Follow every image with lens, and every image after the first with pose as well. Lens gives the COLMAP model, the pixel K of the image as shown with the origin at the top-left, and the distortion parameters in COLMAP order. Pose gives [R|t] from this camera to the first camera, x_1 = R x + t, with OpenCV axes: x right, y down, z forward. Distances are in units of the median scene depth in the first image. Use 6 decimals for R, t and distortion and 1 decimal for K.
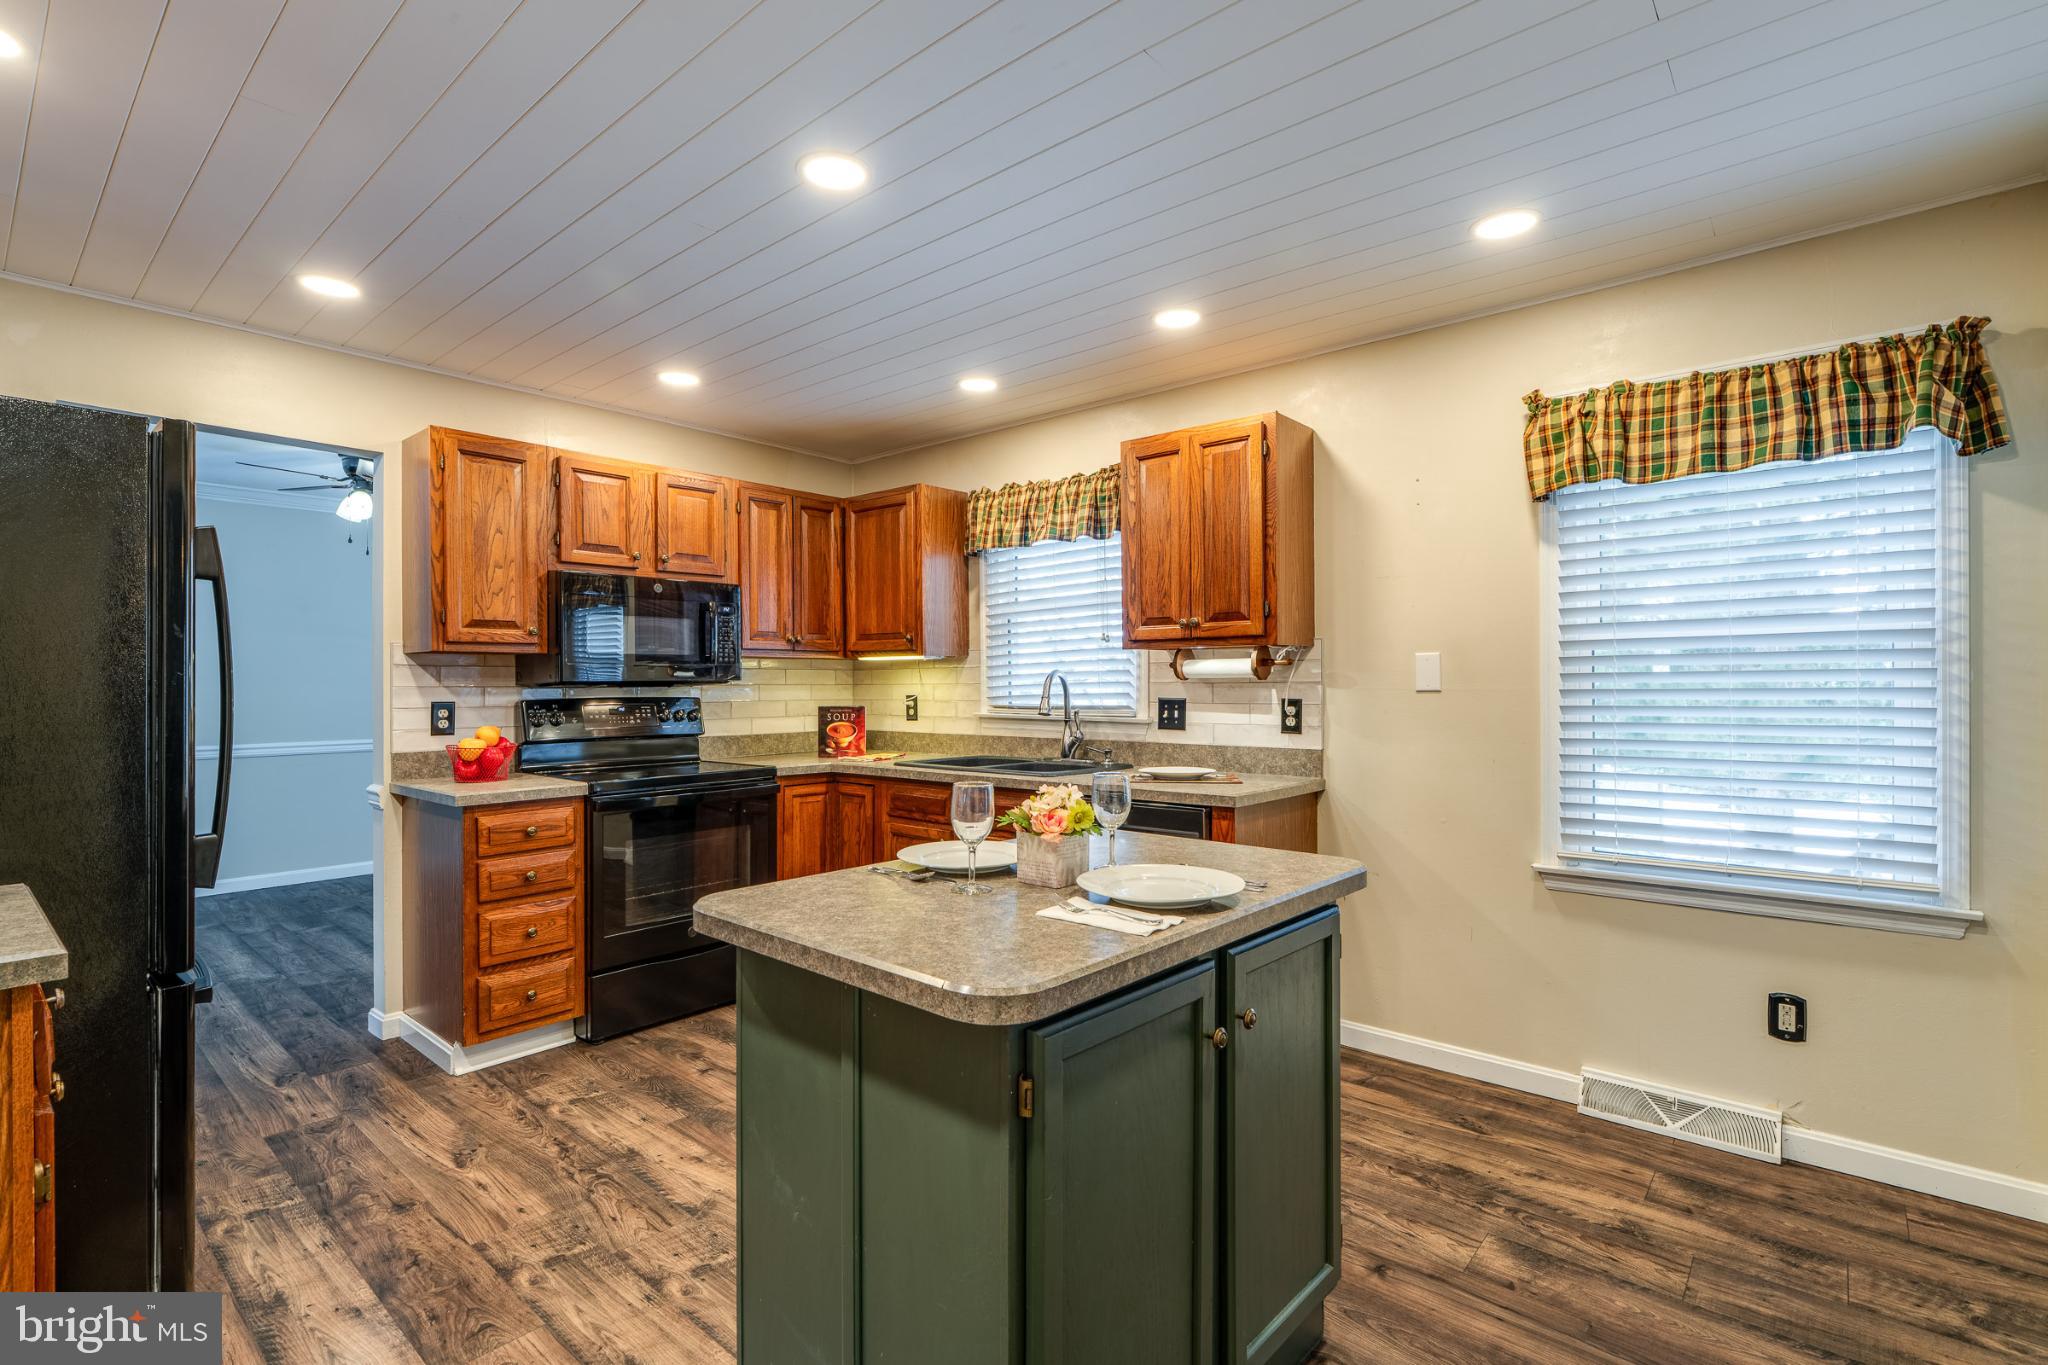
lens RADIAL K [[941.7, 0, 1040.2], [0, 941.7, 678.7], [0, 0, 1]] dist [-0.010412, 0.003860]
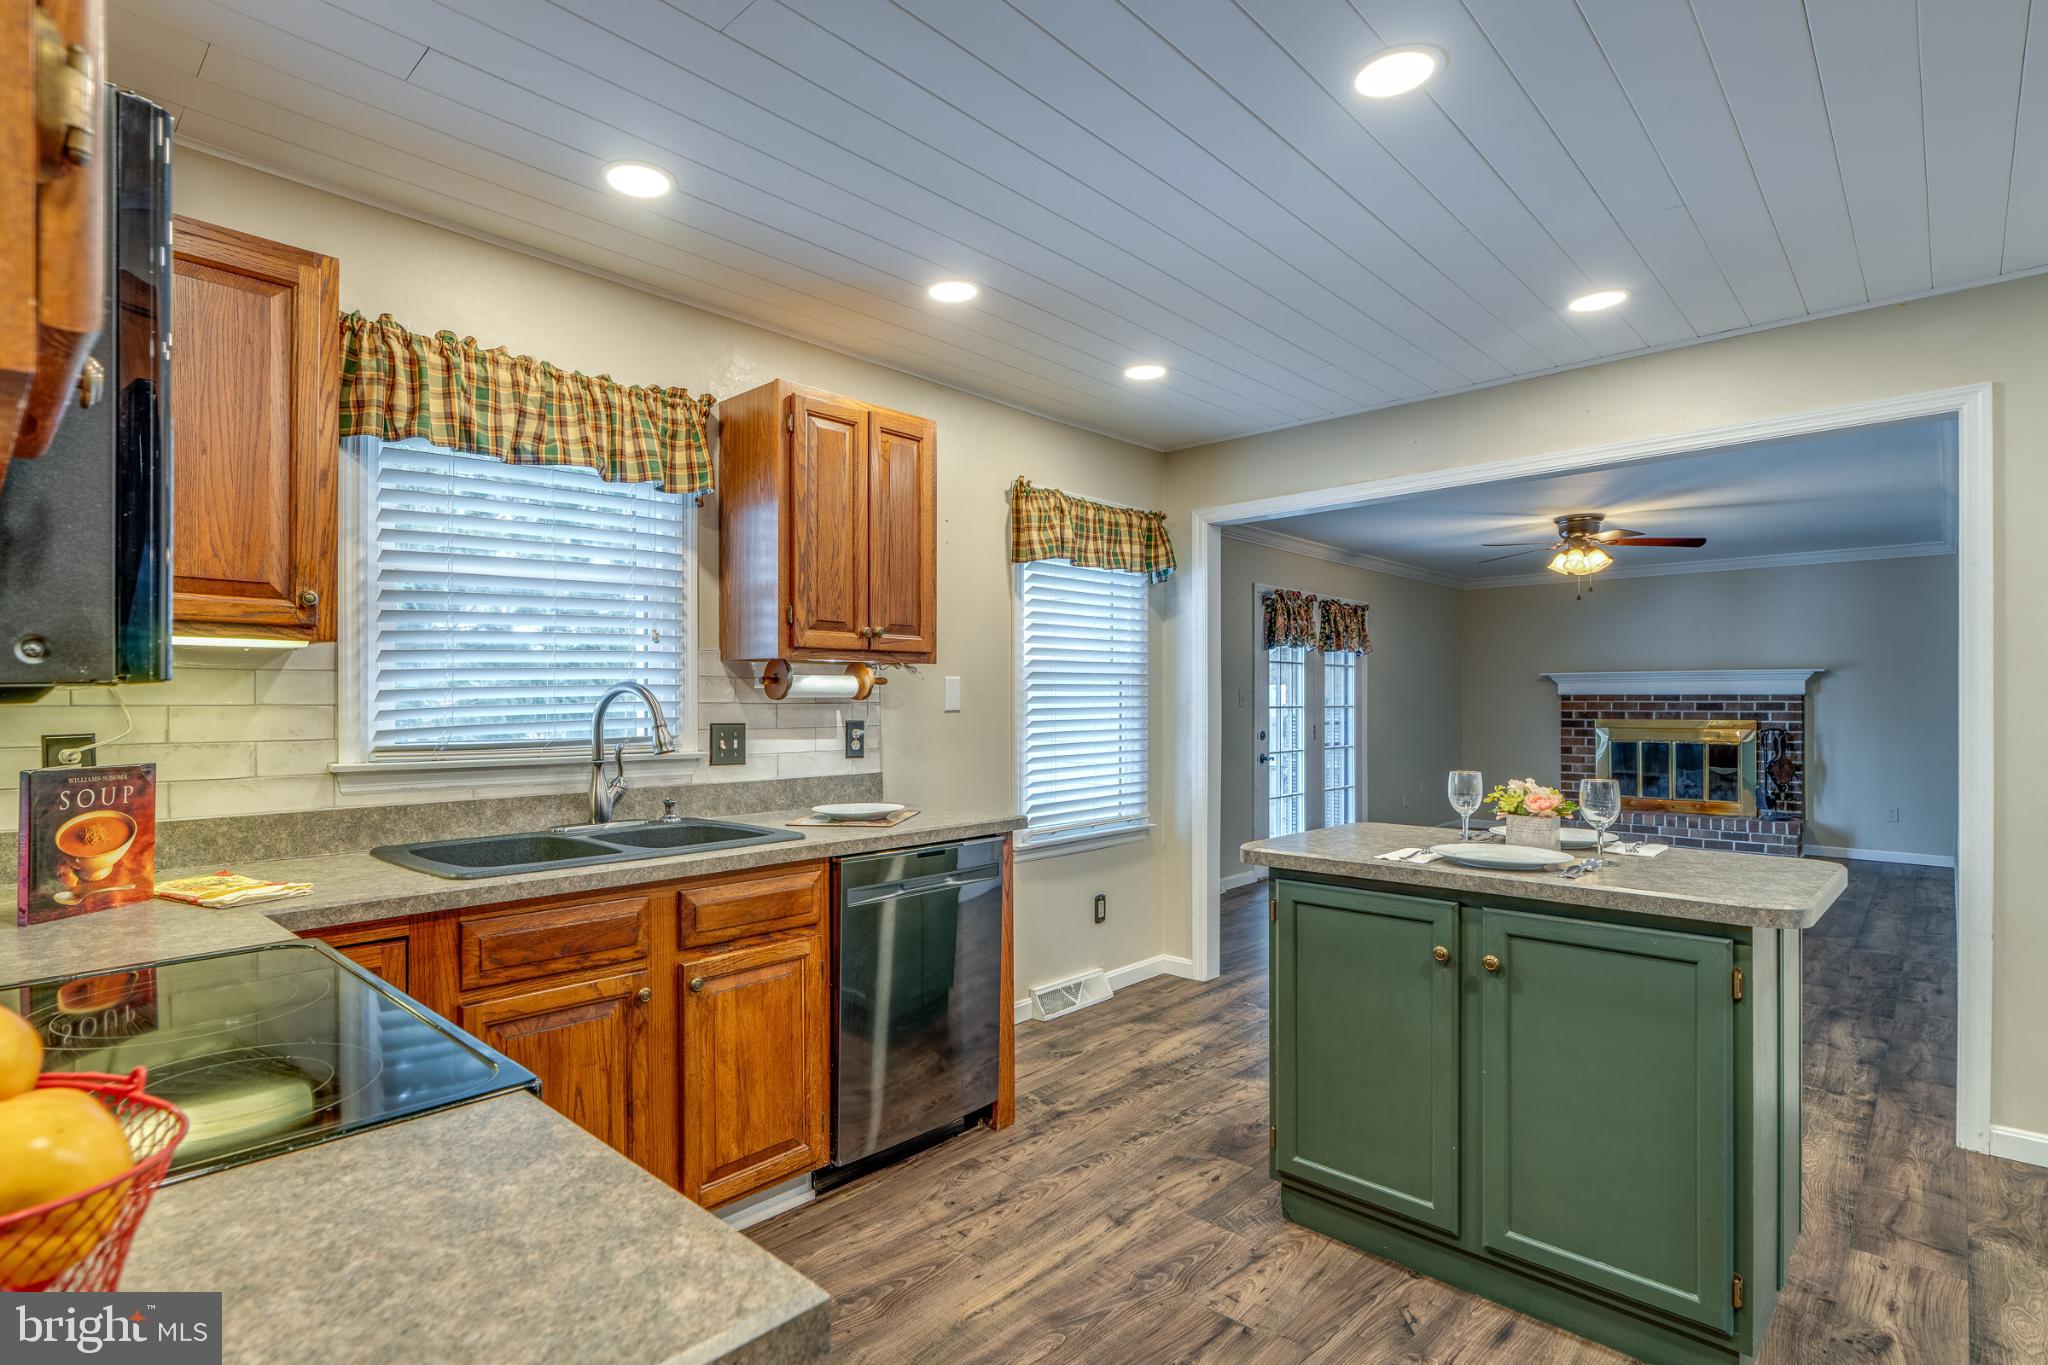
lens RADIAL K [[983.8, 0, 938.4], [0, 983.8, 703.7], [0, 0, 1]] dist [-0.008340, 0.001774]
pose [[0.103354, 0.003302, 0.994639, -0.710474], [-0.002056, 0.999993, -0.003106, 0.007784], [-0.994642, -0.001724, 0.103360, 0.838420]]
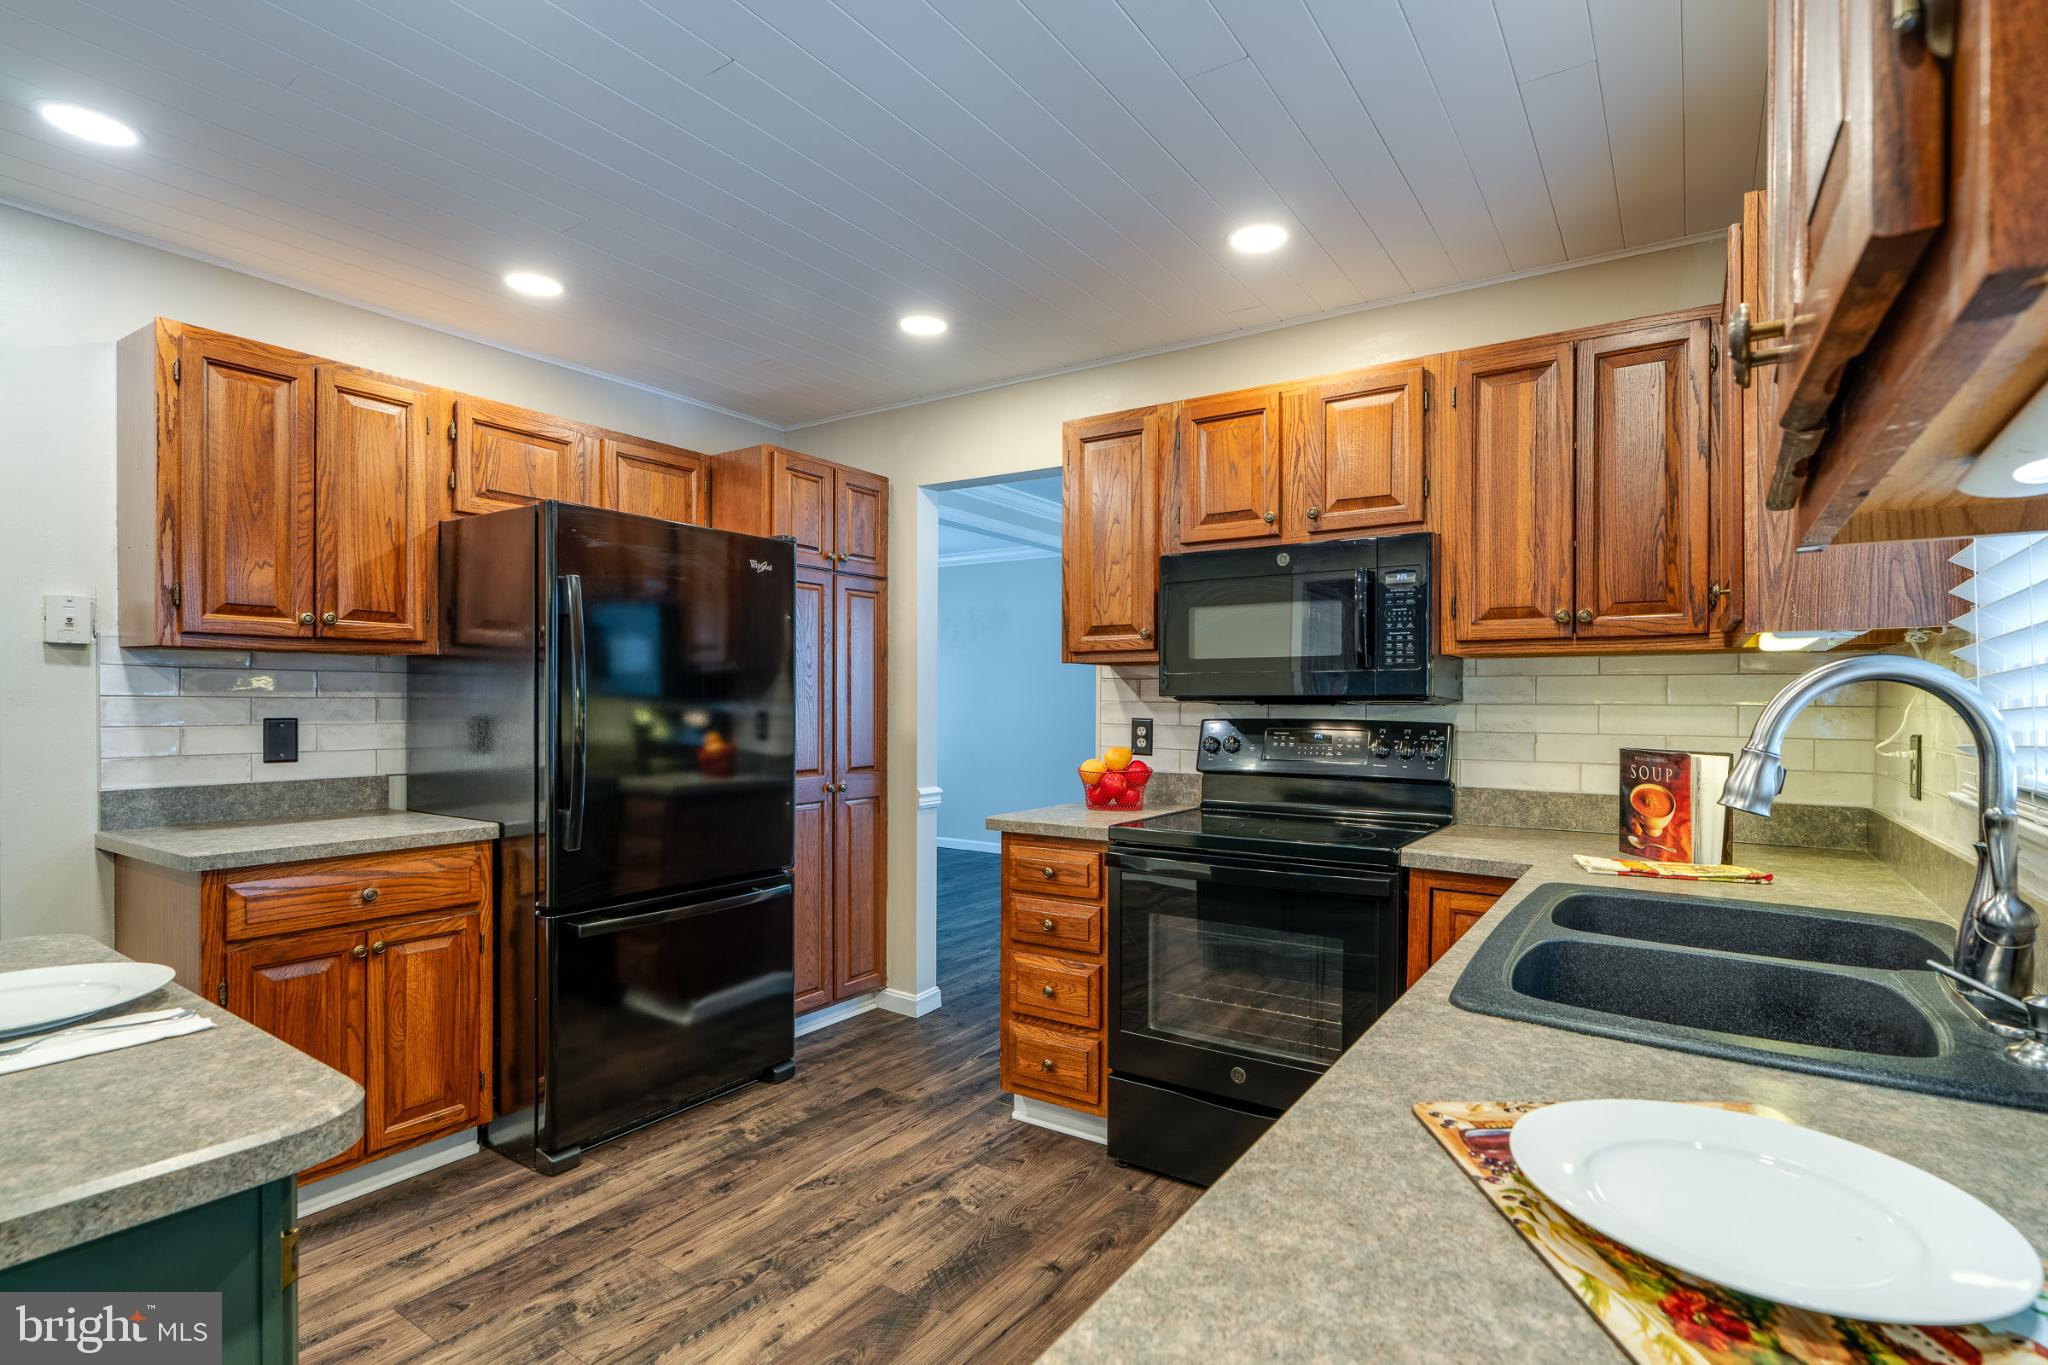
lens RADIAL K [[983.8, 0, 1080.9], [0, 983.8, 713.1], [0, 0, 1]] dist [-0.008340, 0.001774]
pose [[0.125597, 0.016765, -0.991940, 0.313516], [-0.001987, 0.999859, 0.016648, 0.003829], [0.992079, -0.000120, 0.125613, 0.849617]]
